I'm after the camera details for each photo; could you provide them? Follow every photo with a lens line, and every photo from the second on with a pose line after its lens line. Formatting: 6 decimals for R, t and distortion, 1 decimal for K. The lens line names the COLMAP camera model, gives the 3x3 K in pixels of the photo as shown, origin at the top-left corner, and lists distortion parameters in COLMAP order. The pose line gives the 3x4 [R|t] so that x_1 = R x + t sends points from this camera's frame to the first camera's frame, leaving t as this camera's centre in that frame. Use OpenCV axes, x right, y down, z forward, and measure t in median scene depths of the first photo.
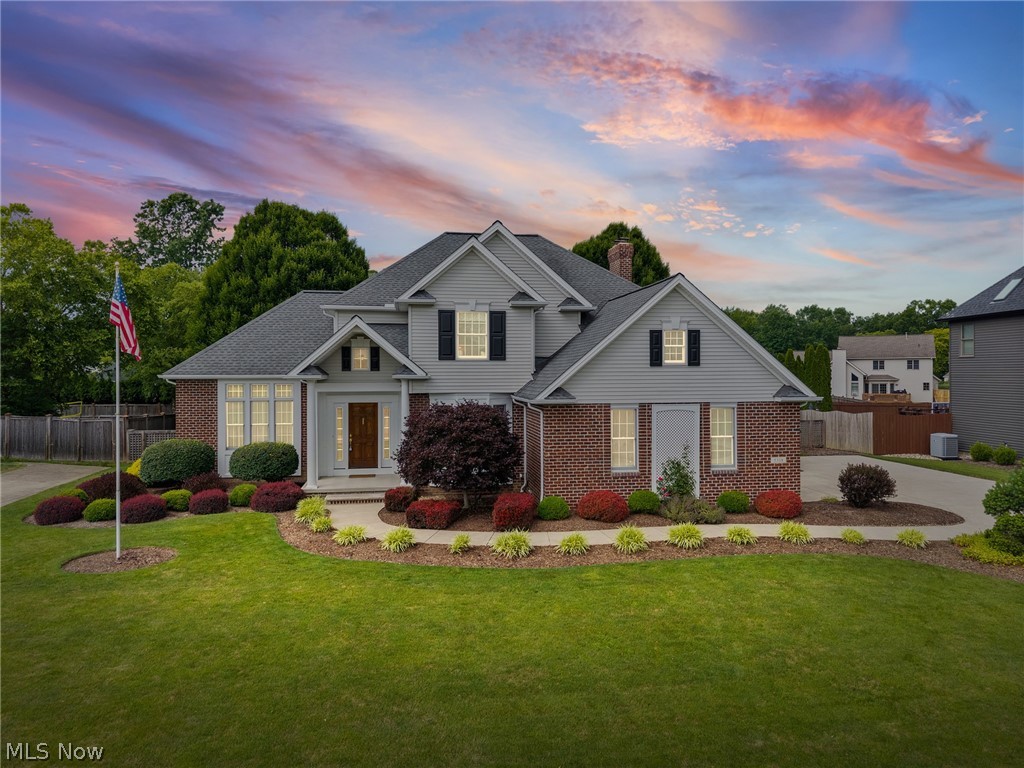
lens RADIAL K [[688.9, 0, 512.0], [0, 688.9, 384.0], [0, 0, 1]] dist [0.024431, -0.003452]
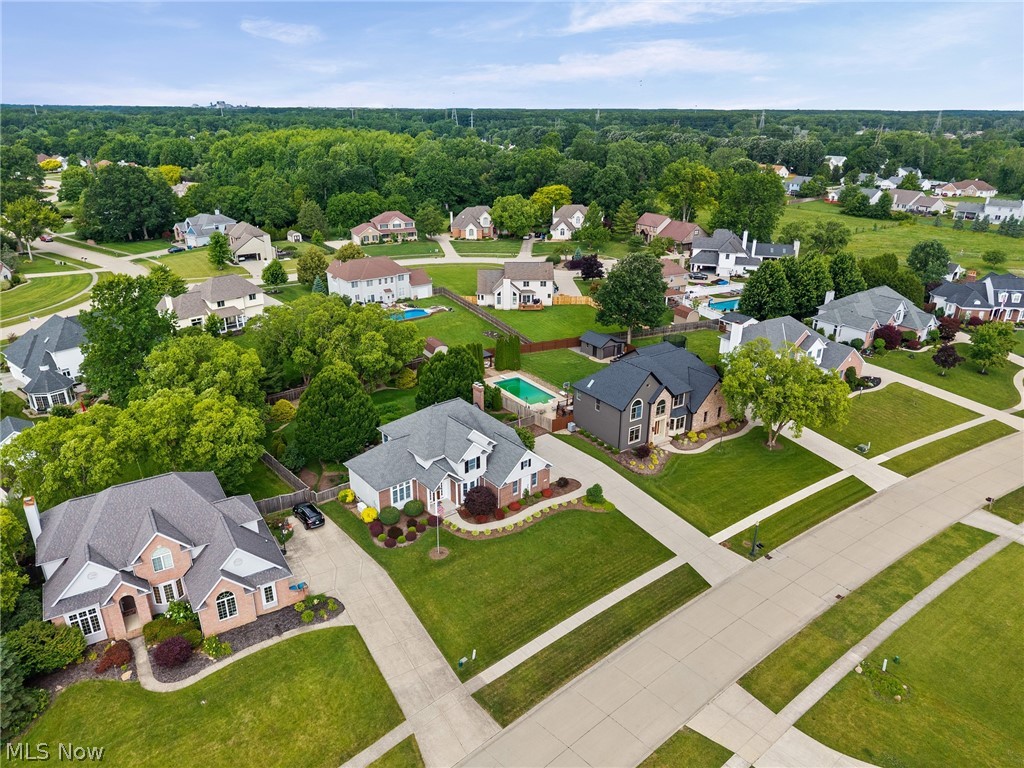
lens RADIAL K [[688.9, 0, 512.0], [0, 688.9, 384.0], [0, 0, 1]] dist [0.024431, -0.003452]
pose [[0.865696, -0.171813, 0.470161, -0.516728], [-0.007671, 0.934586, 0.355654, -0.601236], [-0.500512, -0.311495, 0.807749, -0.652101]]
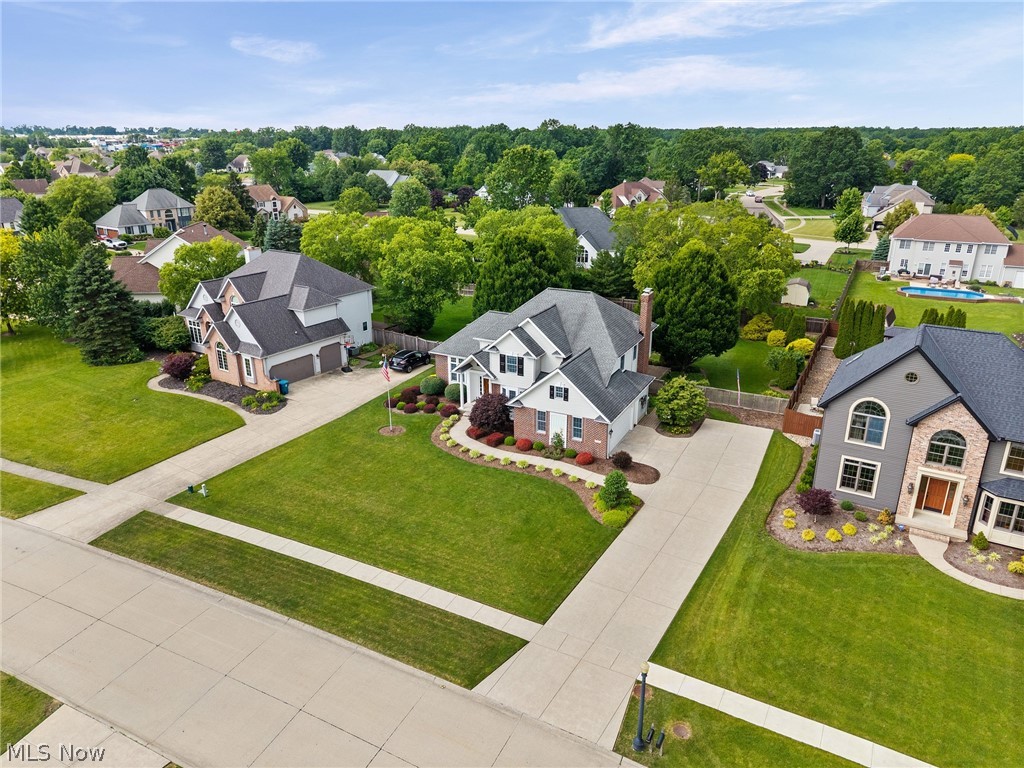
lens RADIAL K [[688.9, 0, 512.0], [0, 688.9, 384.0], [0, 0, 1]] dist [0.024431, -0.003452]
pose [[0.808650, 0.204148, -0.551733, 0.466784], [-0.013134, 0.943889, 0.330001, -0.288990], [0.588144, -0.259609, 0.765957, -0.334503]]
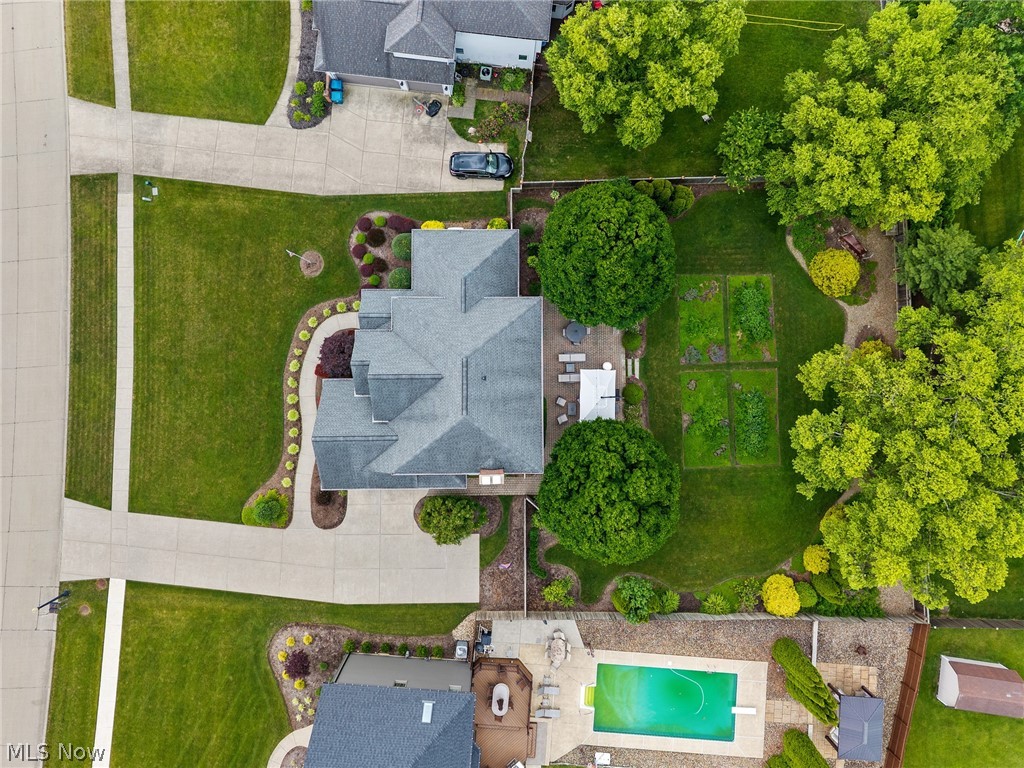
lens RADIAL K [[688.9, 0, 512.0], [0, 688.9, 384.0], [0, 0, 1]] dist [0.024431, -0.003452]
pose [[-0.153294, 0.986776, -0.052660, 0.027896], [-0.019138, 0.050316, 0.998550, -0.836693], [0.987995, 0.154080, 0.011171, 0.510523]]
